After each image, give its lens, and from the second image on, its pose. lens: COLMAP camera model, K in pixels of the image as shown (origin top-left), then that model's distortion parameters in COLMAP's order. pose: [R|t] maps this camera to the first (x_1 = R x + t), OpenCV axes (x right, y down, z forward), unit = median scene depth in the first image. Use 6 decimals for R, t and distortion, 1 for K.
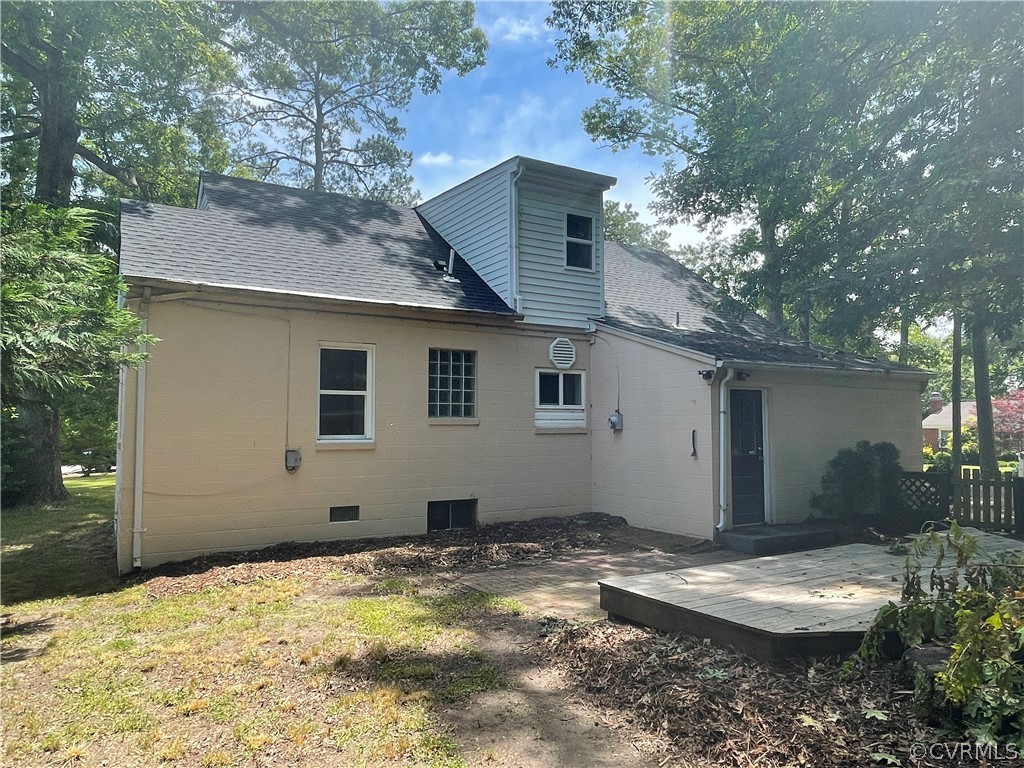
lens RADIAL K [[700.8, 0, 511.3], [0, 700.8, 386.0], [0, 0, 1]] dist [-0.002840, -0.001036]
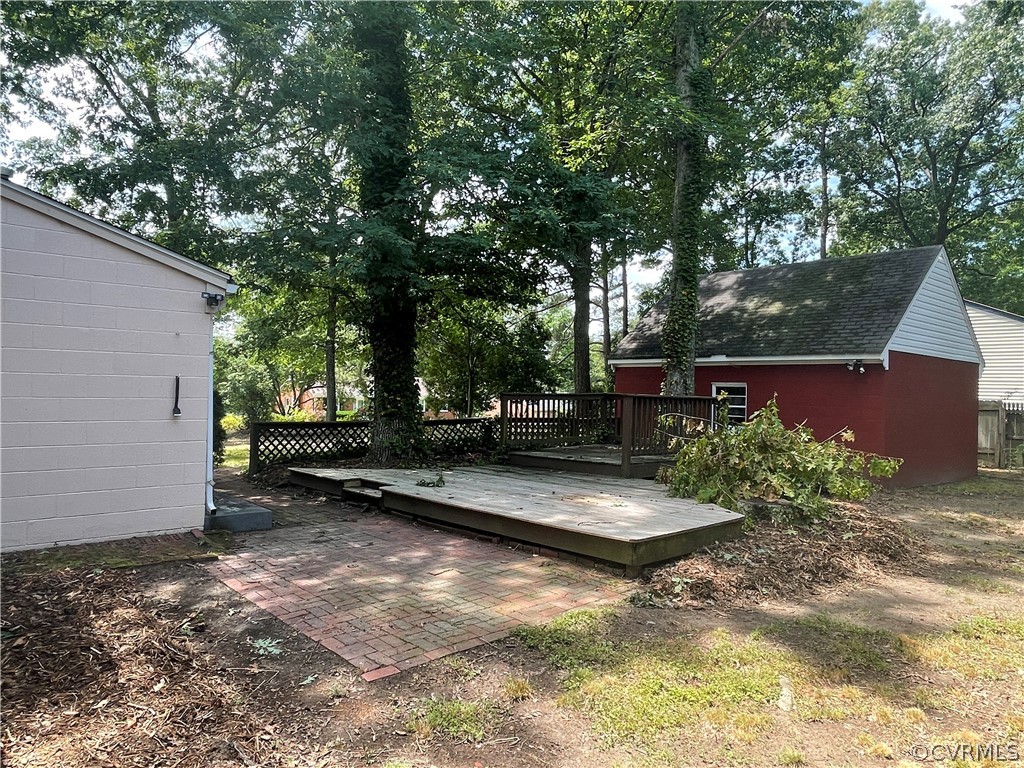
lens RADIAL K [[700.8, 0, 511.6], [0, 700.8, 384.0], [0, 0, 1]] dist [-0.002840, -0.001036]
pose [[-0.197272, 0.005204, 0.980335, -0.947339], [-0.081529, 0.996435, -0.021696, 0.118571], [-0.976953, -0.084206, -0.196144, 1.642124]]
